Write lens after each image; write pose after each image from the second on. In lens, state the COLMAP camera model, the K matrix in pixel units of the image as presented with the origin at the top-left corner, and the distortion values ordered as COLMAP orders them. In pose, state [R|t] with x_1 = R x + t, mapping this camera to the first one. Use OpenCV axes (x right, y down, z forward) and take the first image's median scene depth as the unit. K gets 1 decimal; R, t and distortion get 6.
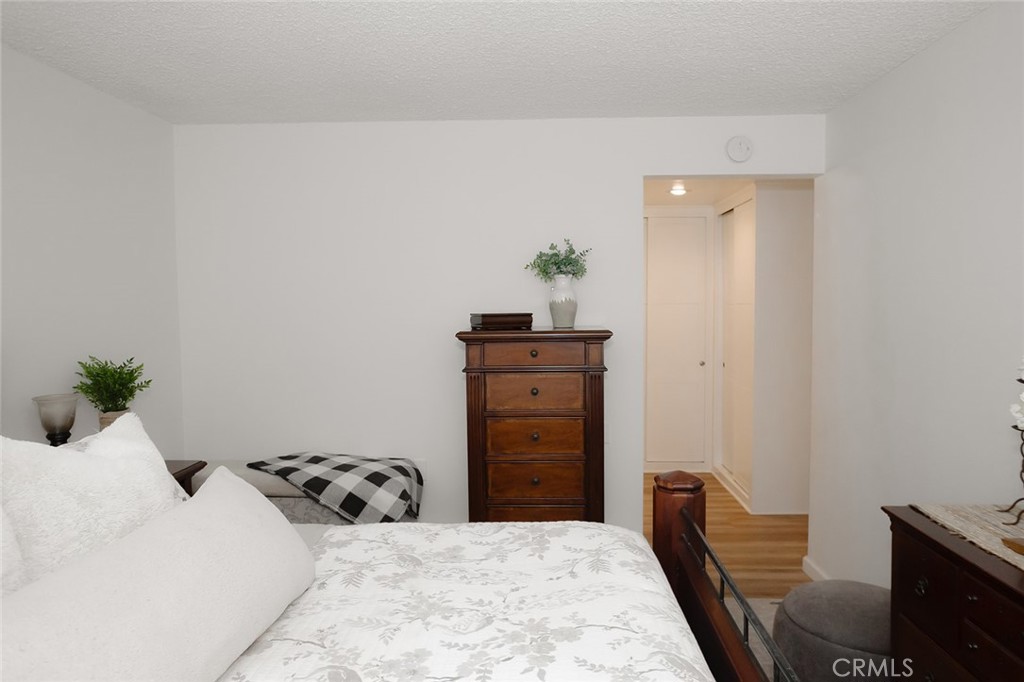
lens RADIAL K [[692.2, 0, 523.0], [0, 692.2, 326.3], [0, 0, 1]] dist [-0.056408, 0.073447]
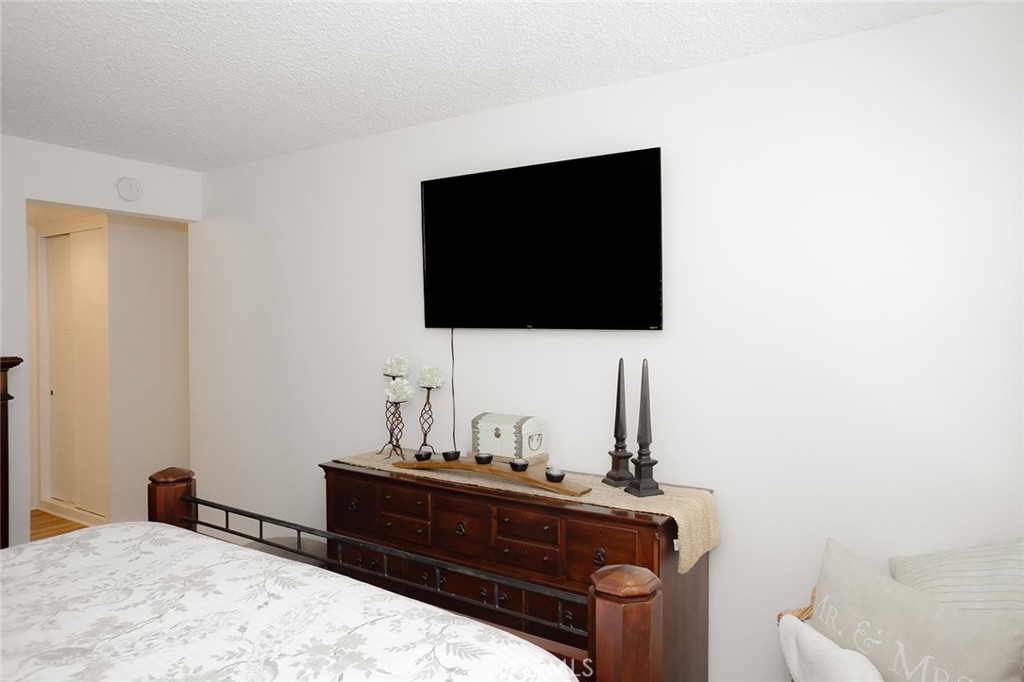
lens RADIAL K [[692.2, 0, 523.0], [0, 692.2, 326.3], [0, 0, 1]] dist [-0.056408, 0.073447]
pose [[0.518613, 0.005478, 0.854991, -0.599505], [0.027334, 0.999362, -0.022983, 0.008293], [-0.854572, 0.035289, 0.518133, -0.198383]]
